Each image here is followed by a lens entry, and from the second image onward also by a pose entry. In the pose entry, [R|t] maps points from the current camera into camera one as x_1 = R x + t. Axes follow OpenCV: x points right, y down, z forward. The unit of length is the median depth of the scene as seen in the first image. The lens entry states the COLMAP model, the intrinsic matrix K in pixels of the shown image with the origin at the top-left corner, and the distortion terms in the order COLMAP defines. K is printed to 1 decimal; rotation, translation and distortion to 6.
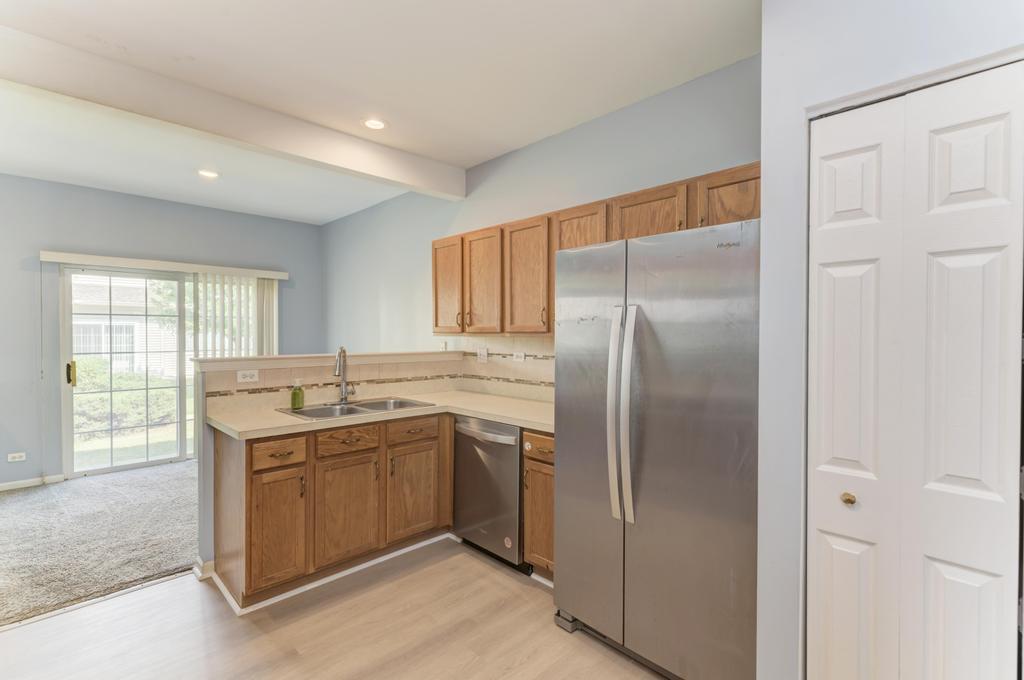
lens RADIAL K [[468.9, 0, 512.0], [0, 468.9, 340.0], [0, 0, 1]] dist [0.003199, -0.000104]
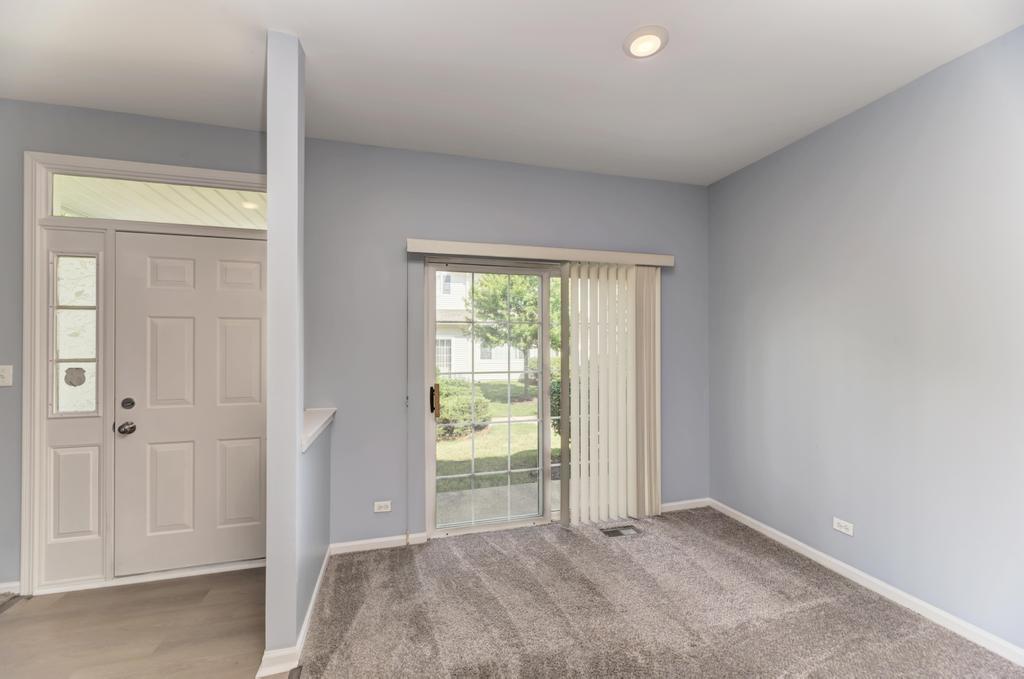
lens RADIAL K [[412.6, 0, 512.0], [0, 412.6, 339.5], [0, 0, 1]] dist [-0.001524, -0.000110]
pose [[0.872748, -0.012038, -0.488023, -0.740539], [-0.000187, 0.999688, -0.024994, -0.014150], [0.488172, 0.021905, 0.872473, 0.703529]]
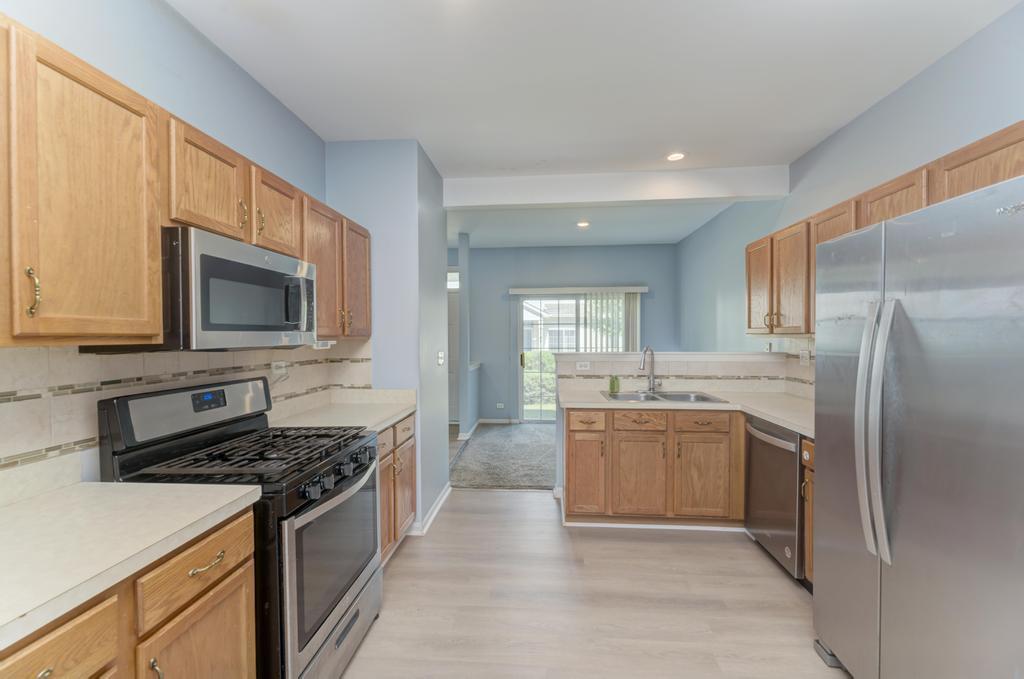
lens RADIAL K [[417.8, 0, 512.0], [0, 417.8, 339.5], [0, 0, 1]] dist [-0.000390, -0.000222]
pose [[0.648611, 0.002105, -0.761117, 0.244717], [-0.003897, 0.999992, -0.000555, -0.001517], [0.761110, 0.003326, 0.648614, 0.011953]]
